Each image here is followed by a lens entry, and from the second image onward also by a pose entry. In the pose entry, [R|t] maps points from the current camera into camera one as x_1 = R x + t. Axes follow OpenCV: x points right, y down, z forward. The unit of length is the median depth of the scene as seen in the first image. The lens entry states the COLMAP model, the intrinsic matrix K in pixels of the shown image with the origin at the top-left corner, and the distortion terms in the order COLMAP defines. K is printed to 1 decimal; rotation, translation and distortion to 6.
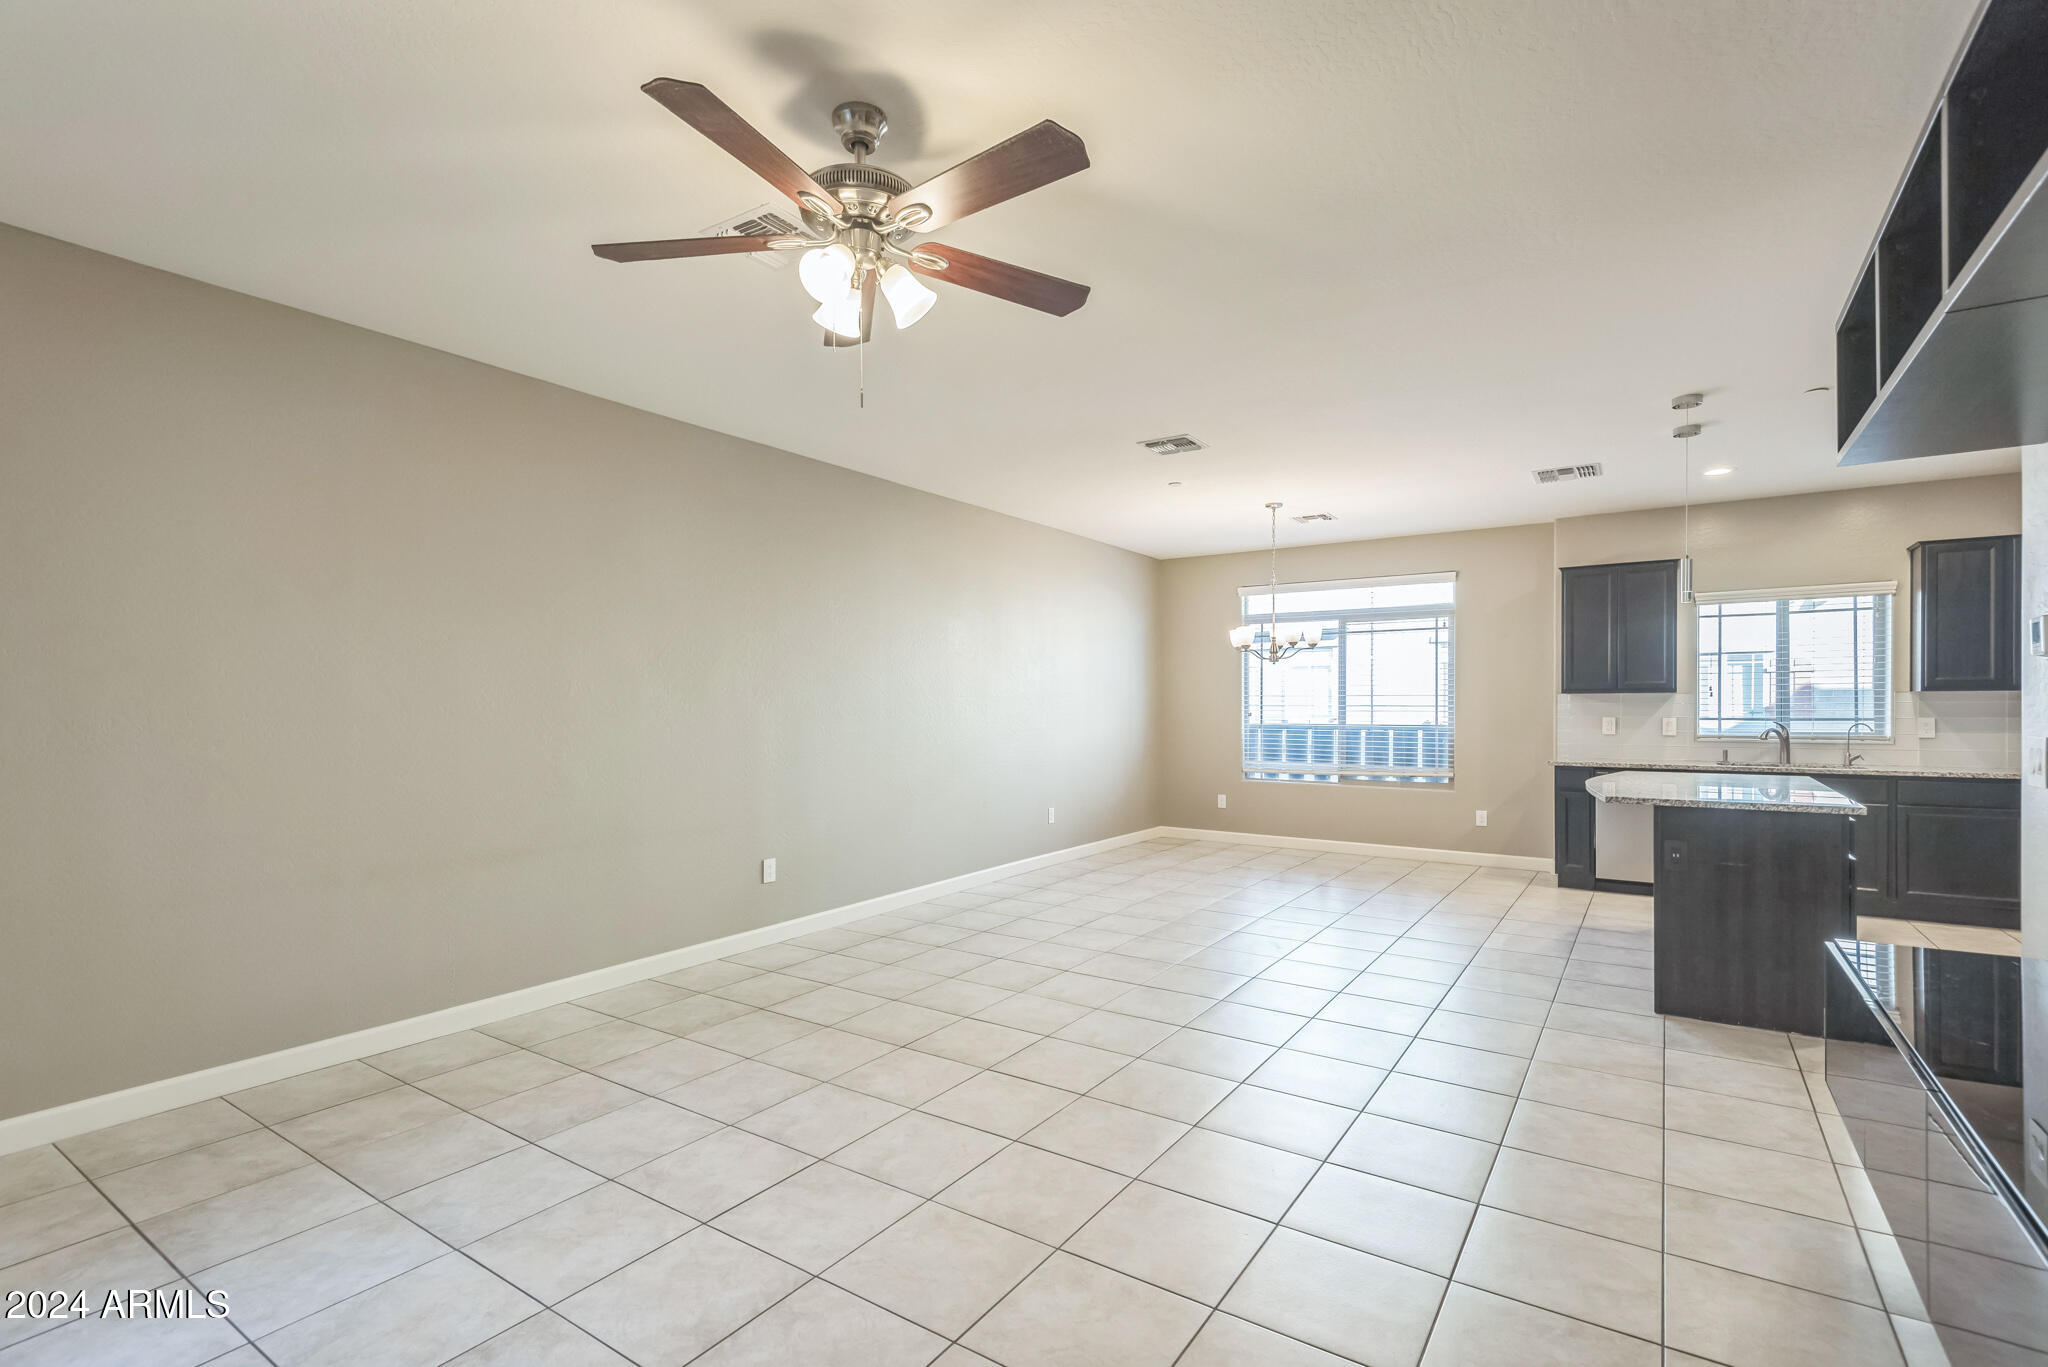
lens RADIAL K [[942.5, 0, 1029.1], [0, 942.5, 696.8], [0, 0, 1]] dist [0.032169, -0.014027]
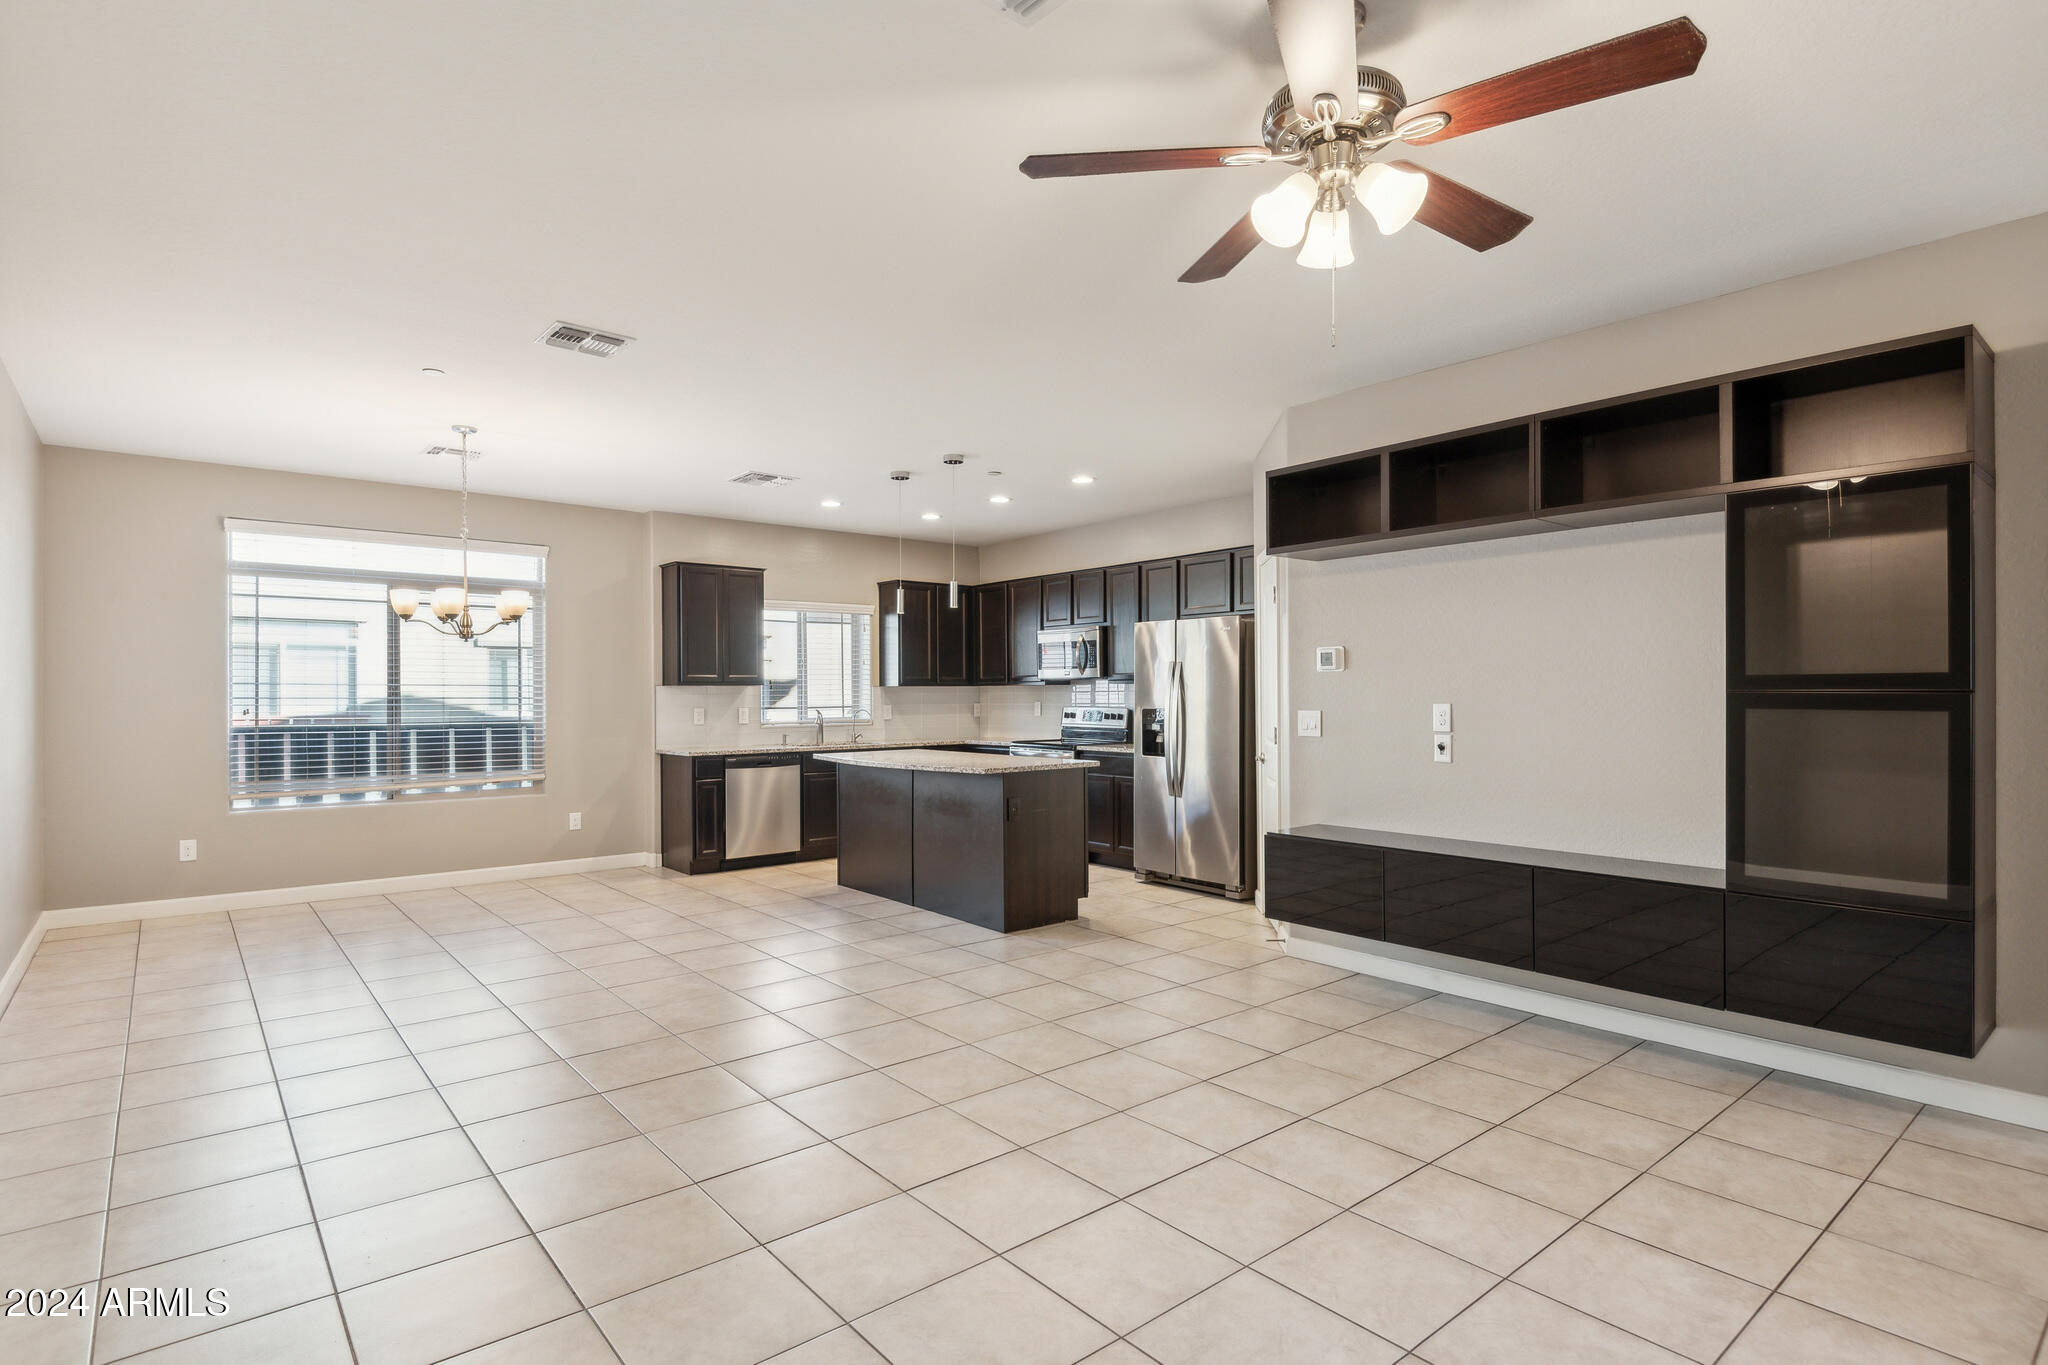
lens RADIAL K [[1021.5, 0, 1028.0], [0, 1021.5, 690.7], [0, 0, 1]] dist [0.009336, -0.001323]
pose [[0.287973, 0.004685, 0.957627, -0.365222], [-0.004653, 0.999983, -0.003493, 0.004259], [-0.957627, -0.003450, 0.287990, 0.321958]]
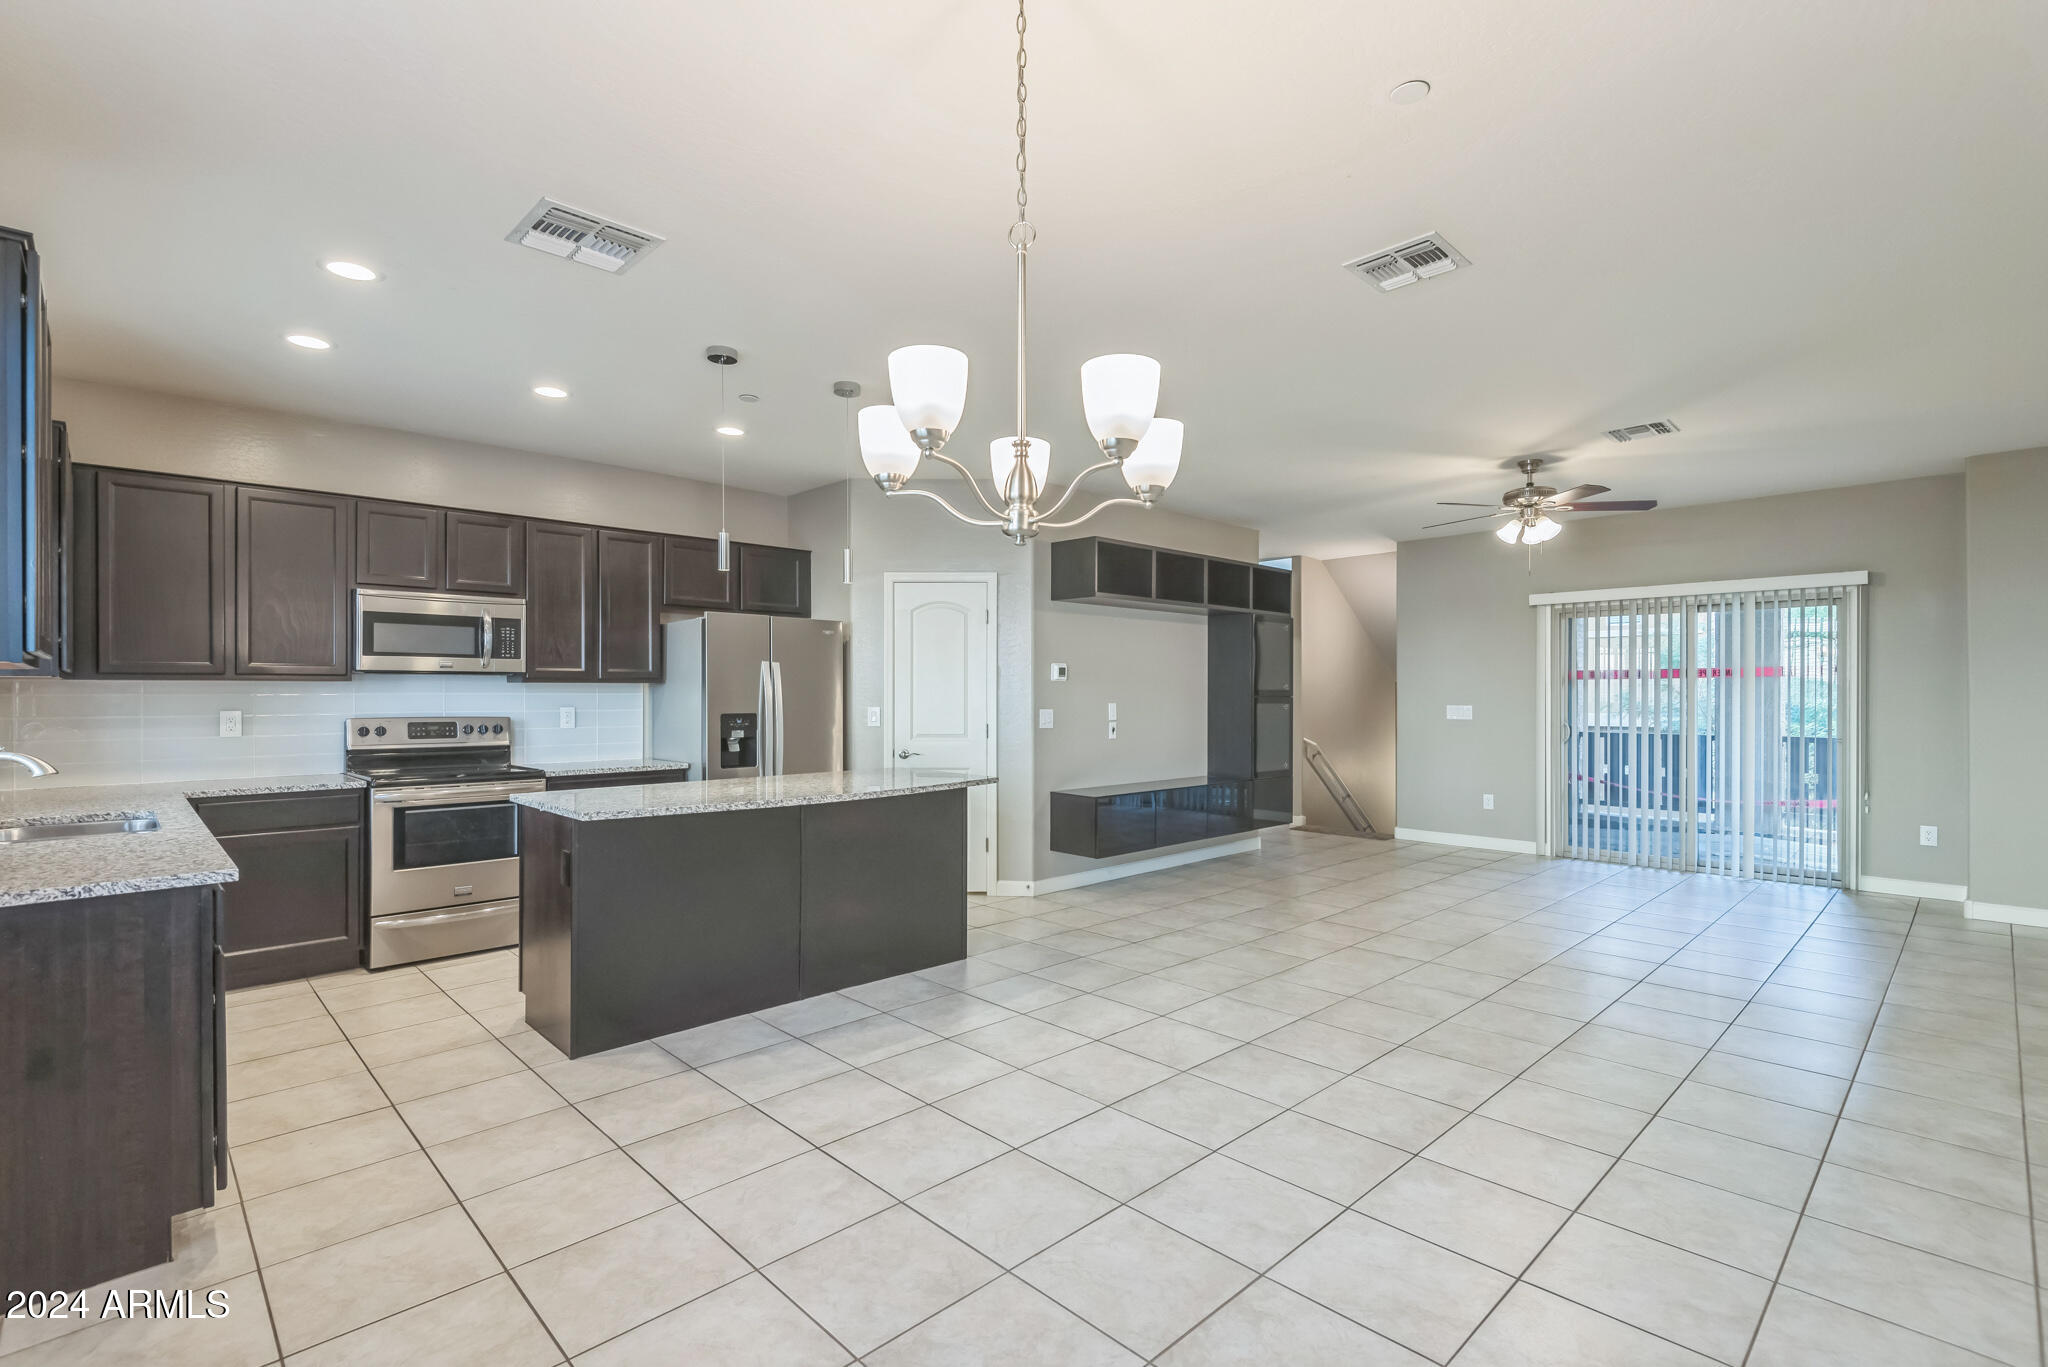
lens RADIAL K [[934.0, 0, 1041.0], [0, 934.0, 698.1], [0, 0, 1]] dist [0.014171, -0.011624]
pose [[-0.980491, 0.001173, 0.196559, 0.188572], [0.000255, 0.999989, -0.004699, 0.008172], [-0.196562, -0.004557, -0.980481, 1.181314]]
